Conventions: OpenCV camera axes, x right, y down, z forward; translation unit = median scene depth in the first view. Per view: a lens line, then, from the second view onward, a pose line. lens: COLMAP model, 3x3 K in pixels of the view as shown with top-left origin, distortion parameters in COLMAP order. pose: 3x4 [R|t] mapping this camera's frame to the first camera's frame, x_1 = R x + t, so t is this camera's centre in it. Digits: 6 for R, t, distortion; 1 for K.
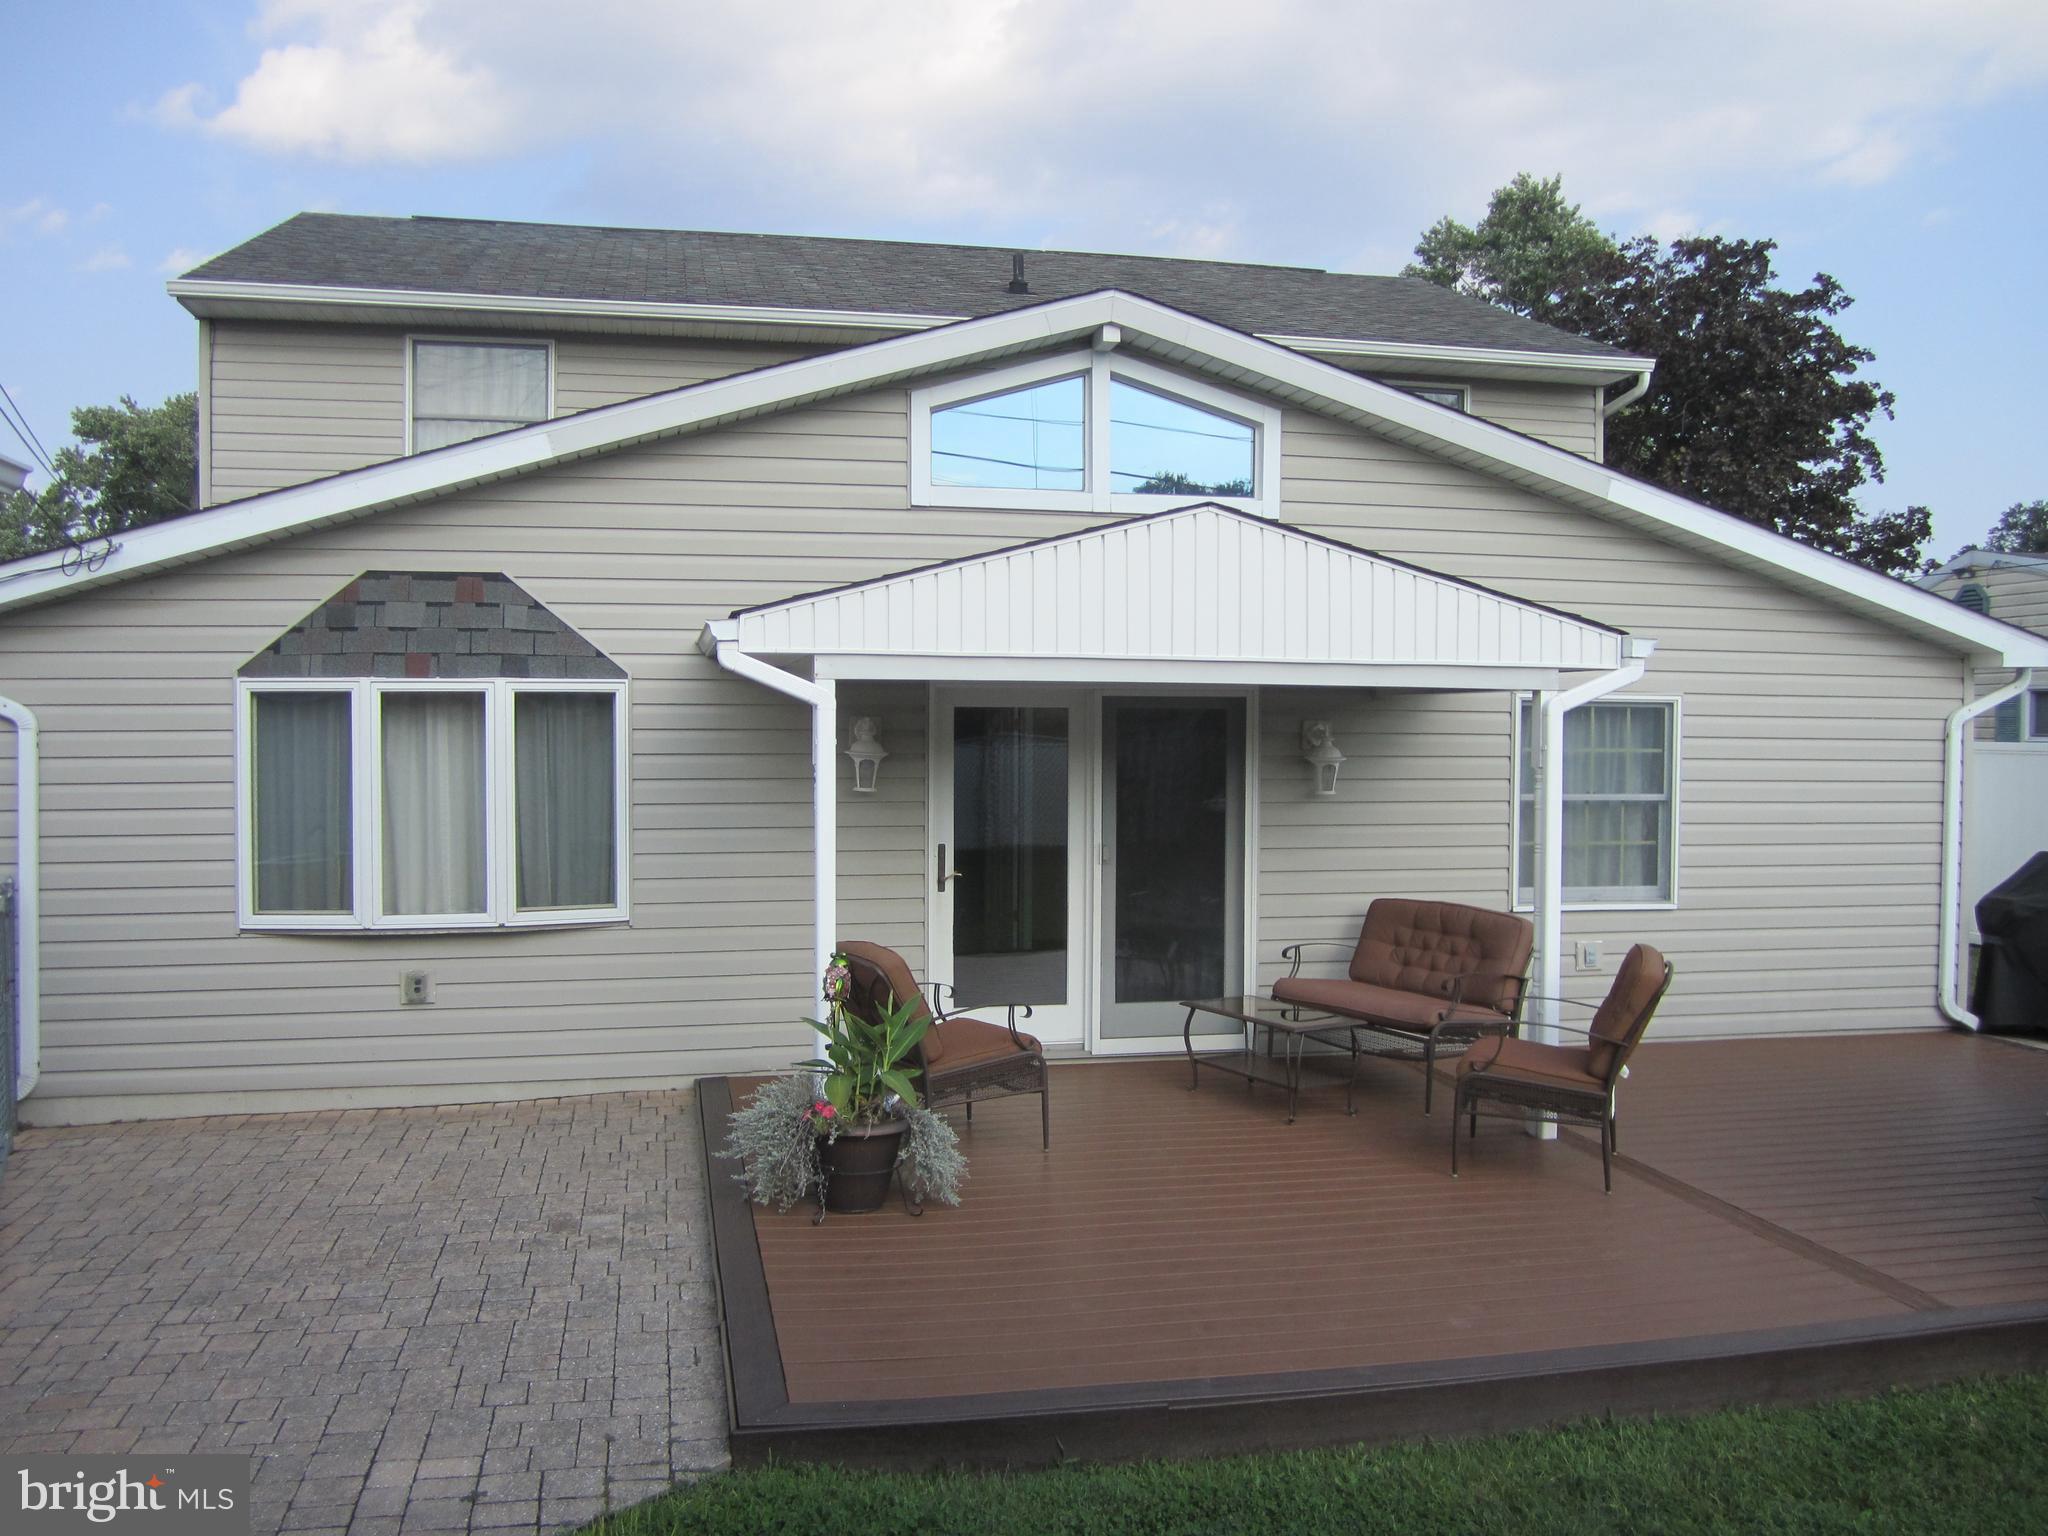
lens RADIAL K [[1688.8, 0, 1020.2], [0, 1688.8, 772.2], [0, 0, 1]] dist [-0.089132, 0.052977]
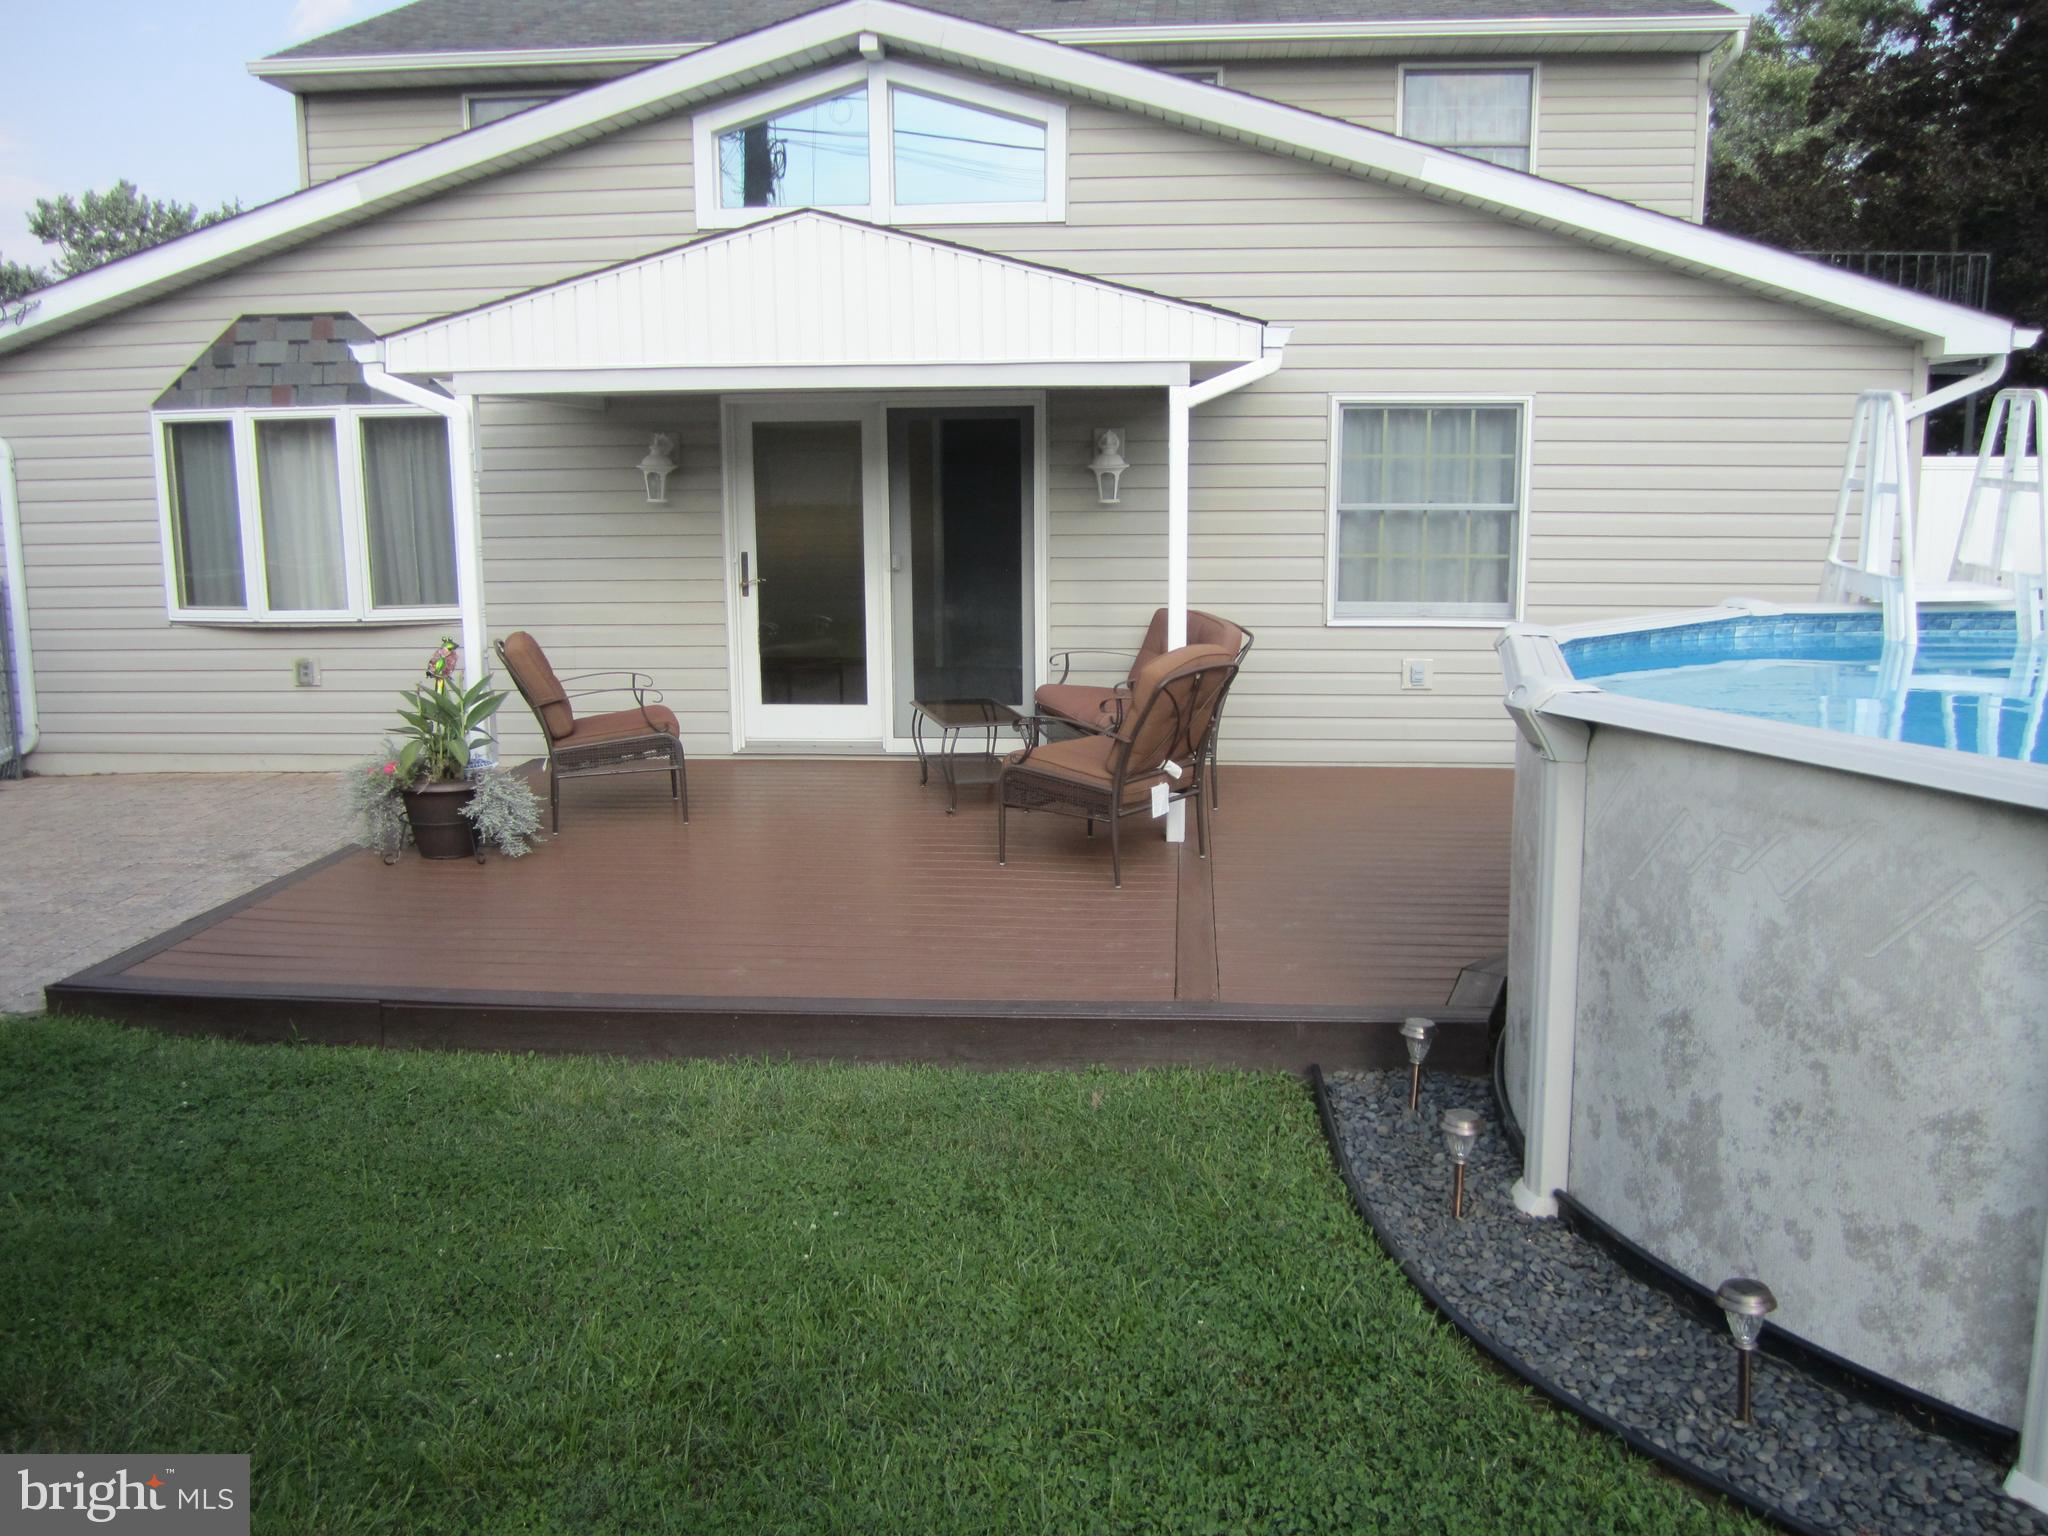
lens RADIAL K [[1716.4, 0, 1023.0], [0, 1716.4, 758.5], [0, 0, 1]] dist [-0.057220, 0.000359]
pose [[0.951106, 0.039513, -0.306326, 0.494883], [0.003438, 0.990367, 0.138422, 0.024494], [0.308845, -0.132708, 0.941809, 0.014628]]
